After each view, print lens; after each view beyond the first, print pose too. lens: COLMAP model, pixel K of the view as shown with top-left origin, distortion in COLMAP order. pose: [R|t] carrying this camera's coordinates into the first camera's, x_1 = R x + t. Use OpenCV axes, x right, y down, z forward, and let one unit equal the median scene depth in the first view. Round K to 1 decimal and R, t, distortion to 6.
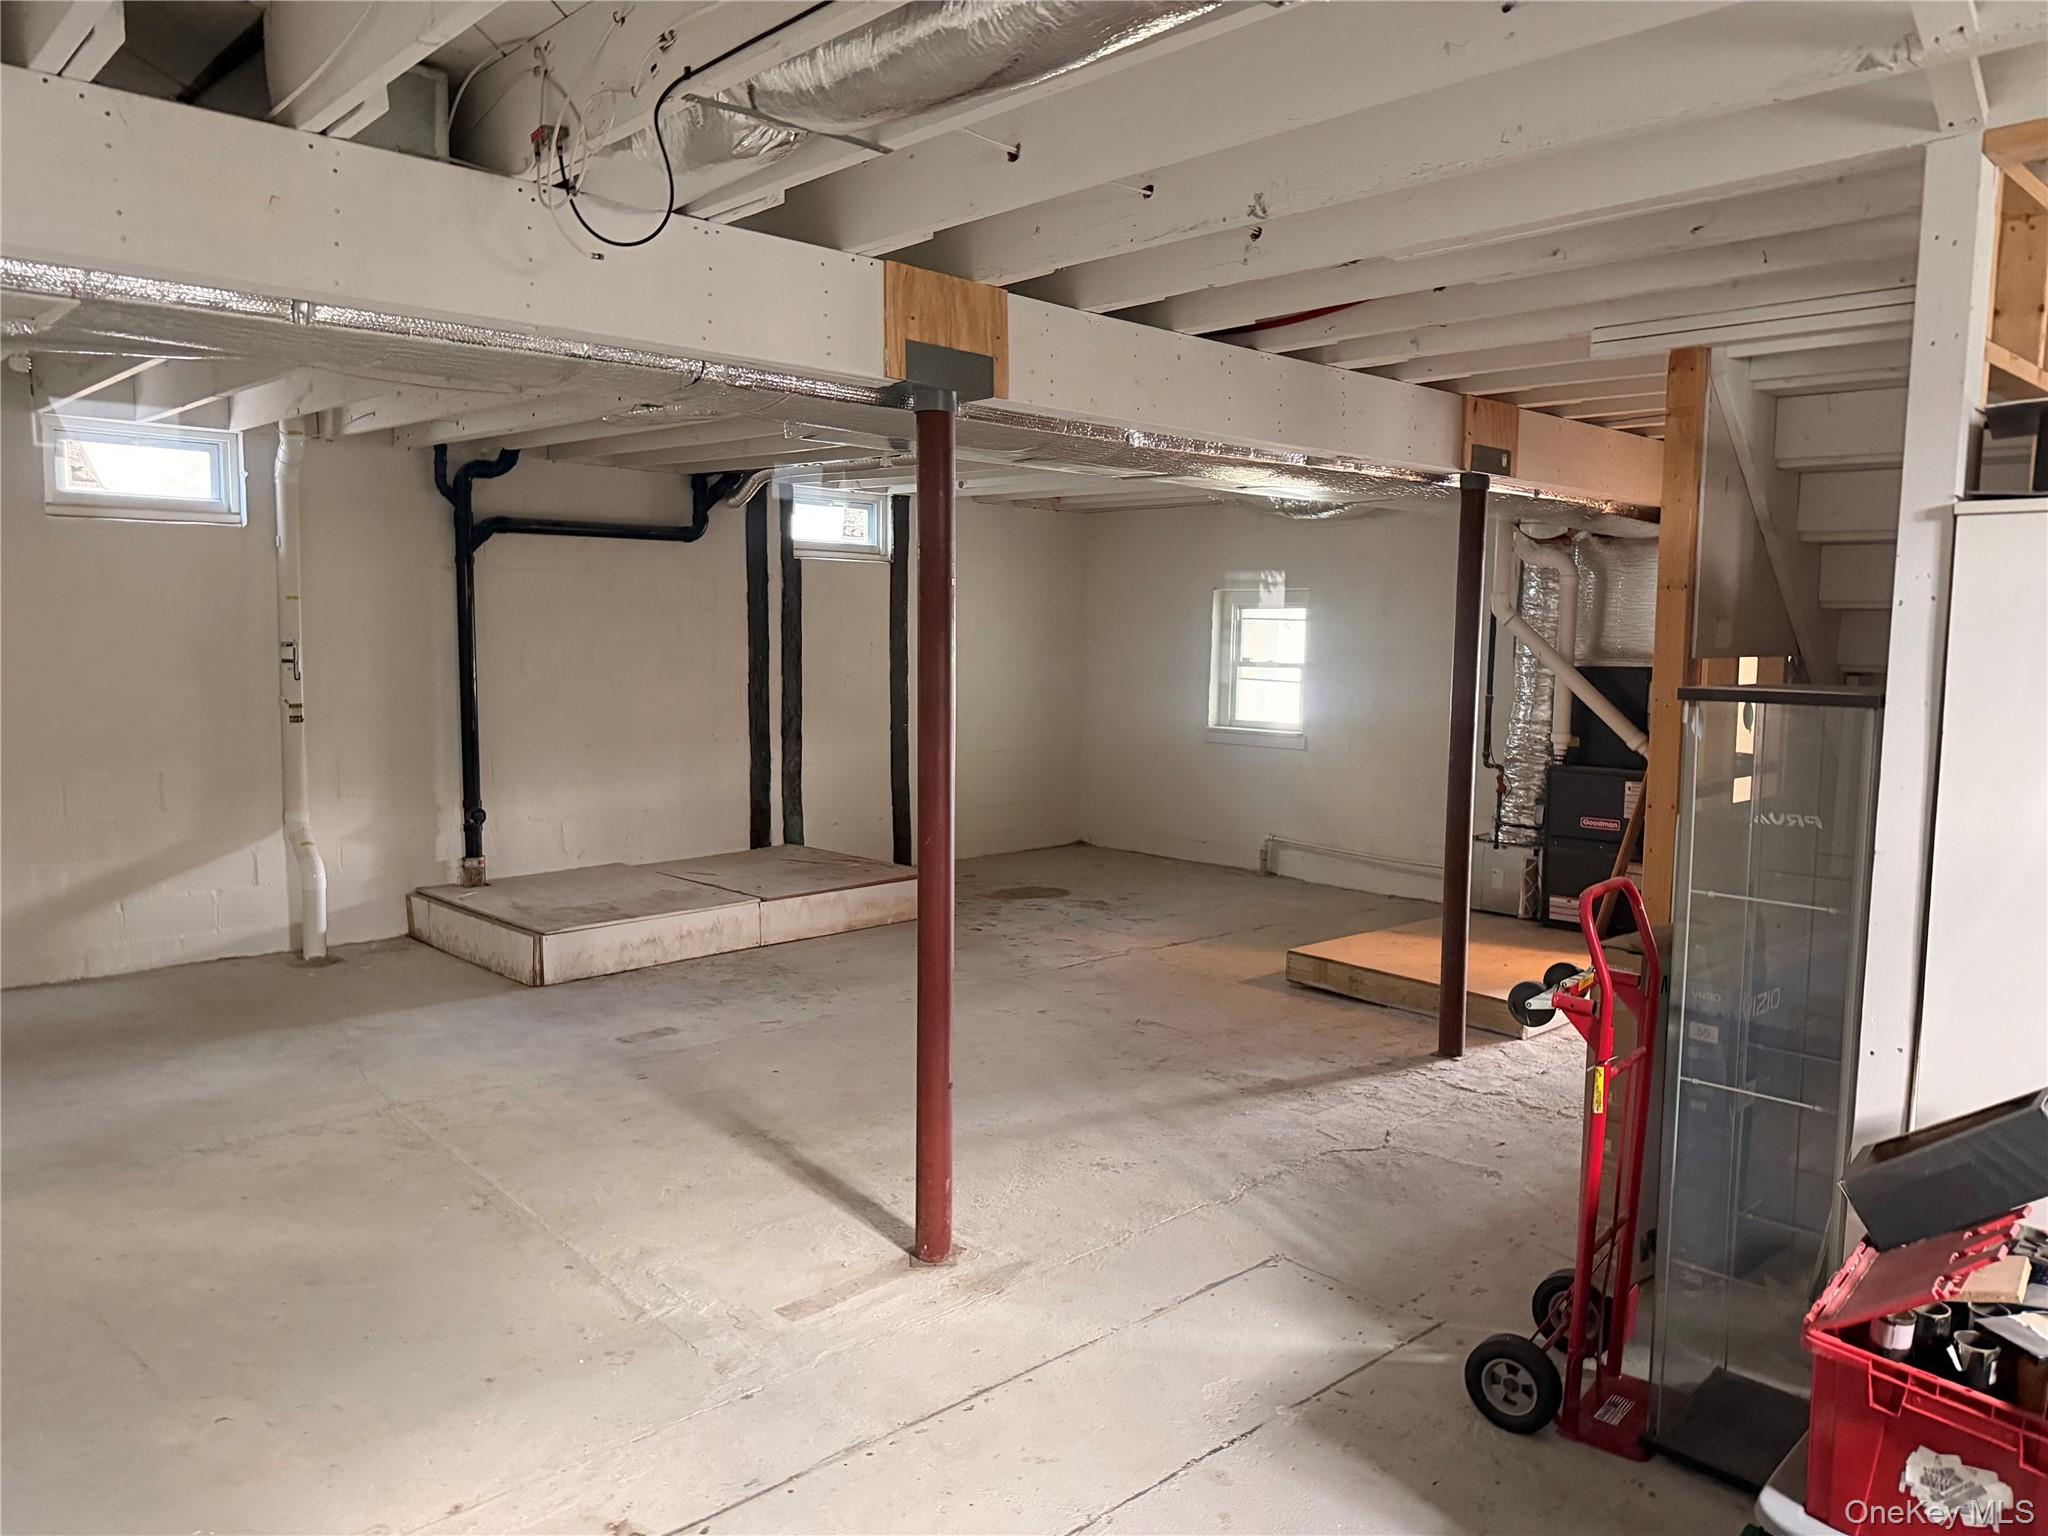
lens RADIAL K [[1420.7, 0, 1026.1], [0, 1420.7, 748.8], [0, 0, 1]] dist [0.139757, -0.239536]
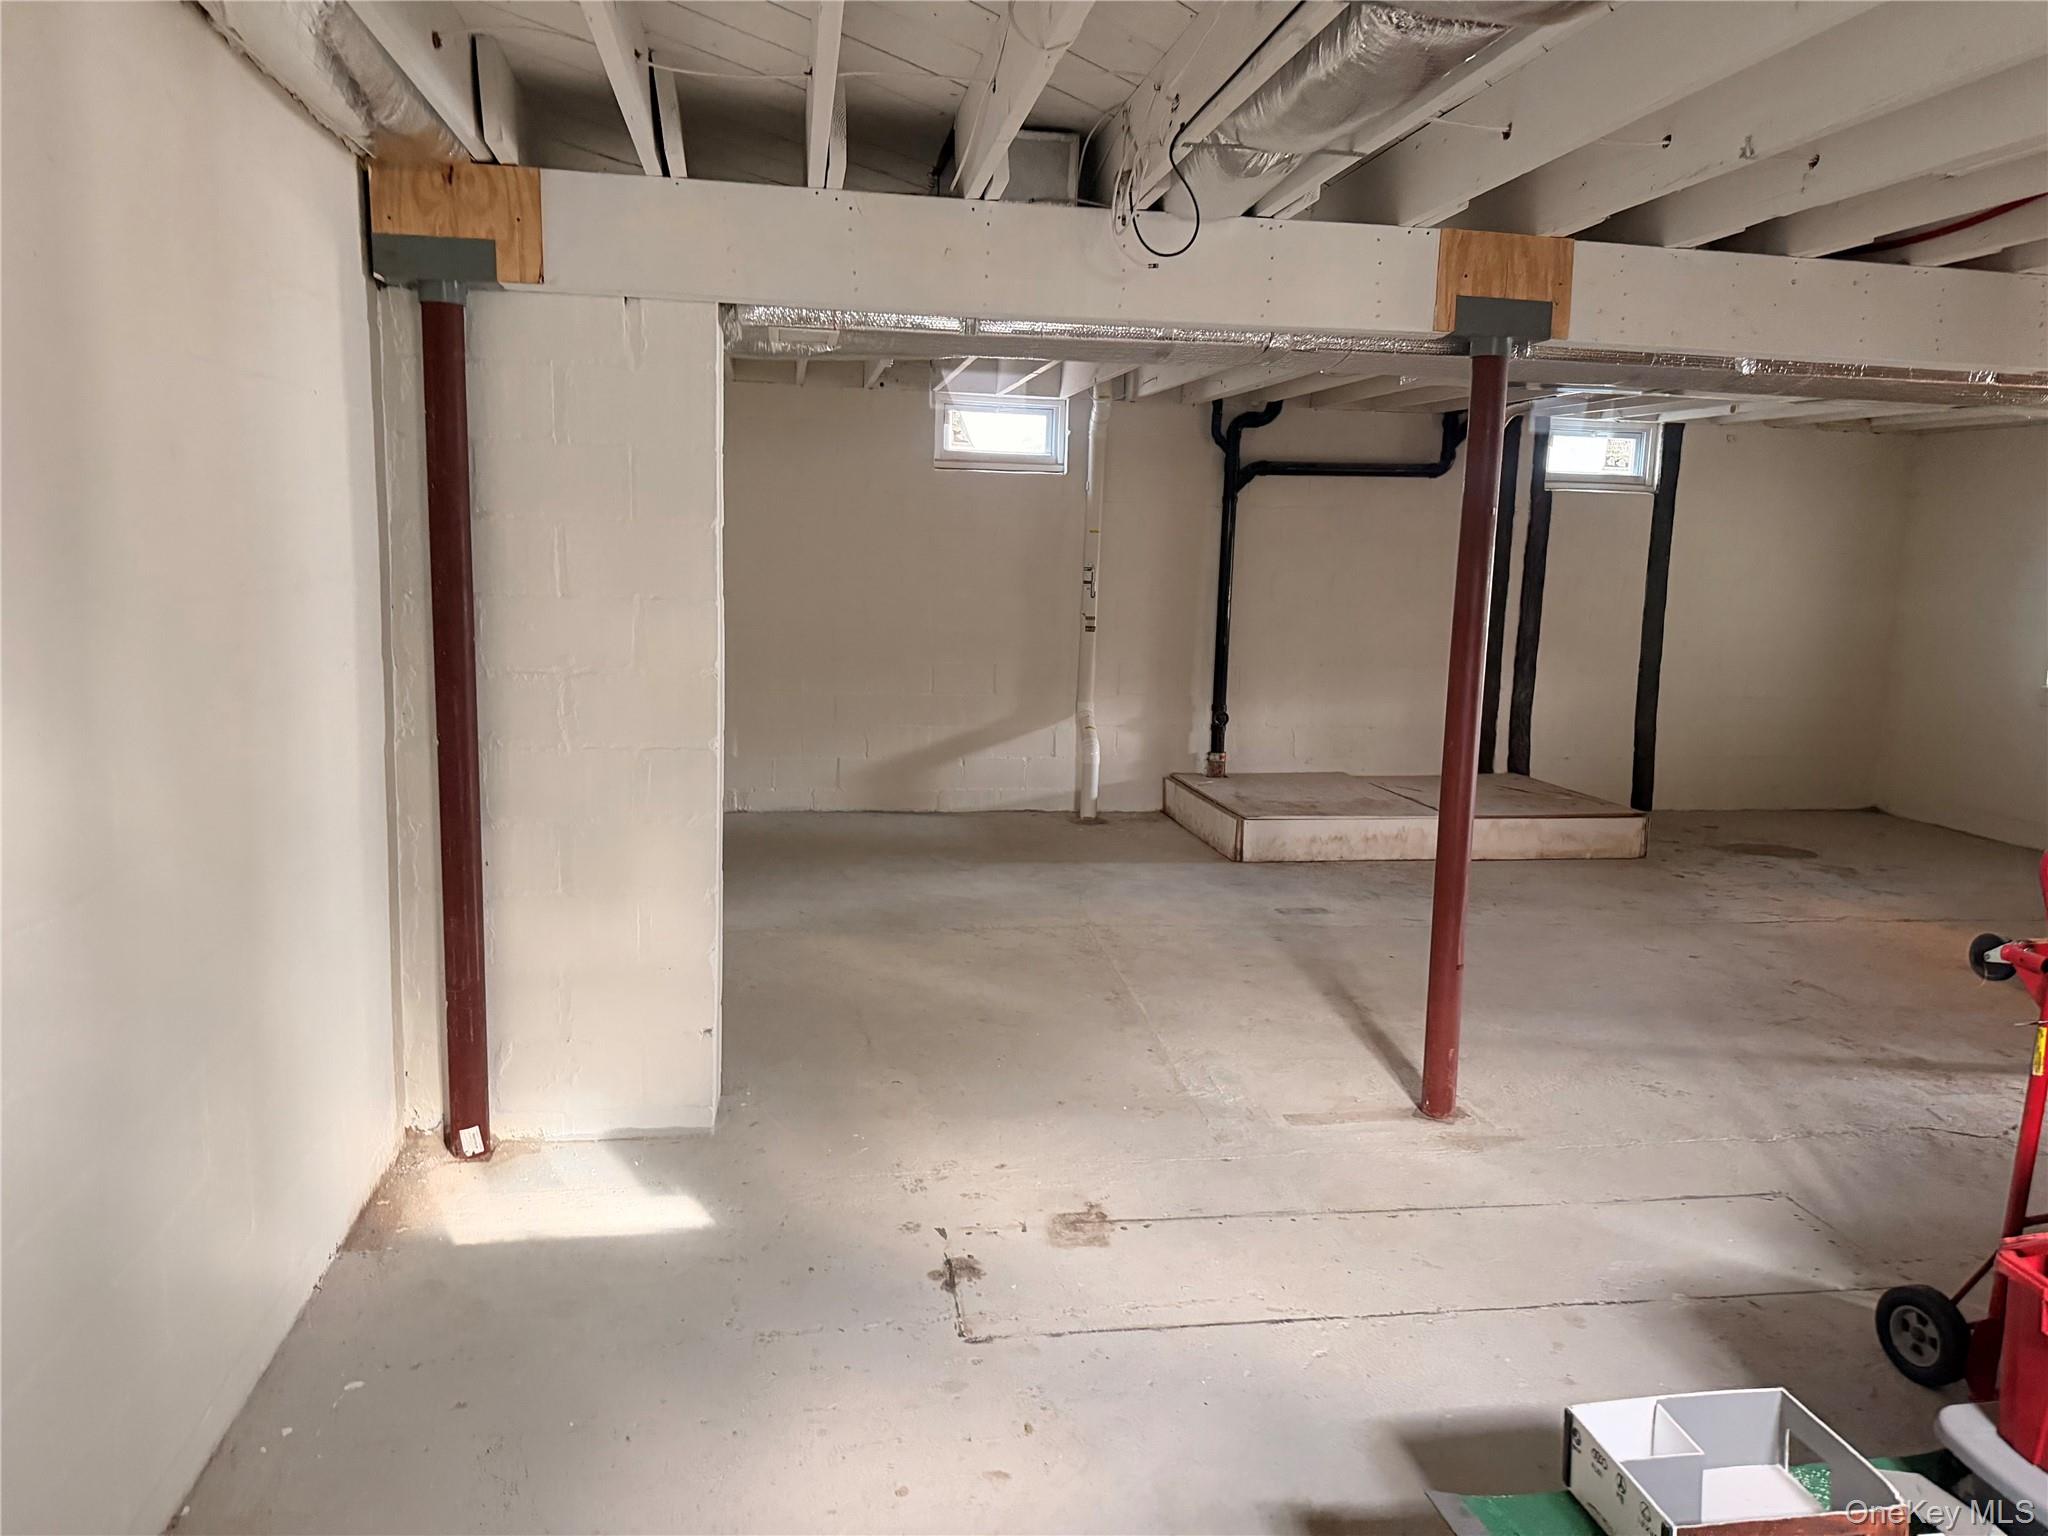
lens RADIAL K [[1437.9, 0, 1024.0], [0, 1437.9, 768.0], [0, 0, 1]] dist [0.034527, -0.072656]
pose [[0.821893, 0.095265, -0.561620, 0.196517], [-0.063468, 0.995093, 0.075912, 0.010654], [0.566096, -0.026747, 0.823905, -0.080535]]
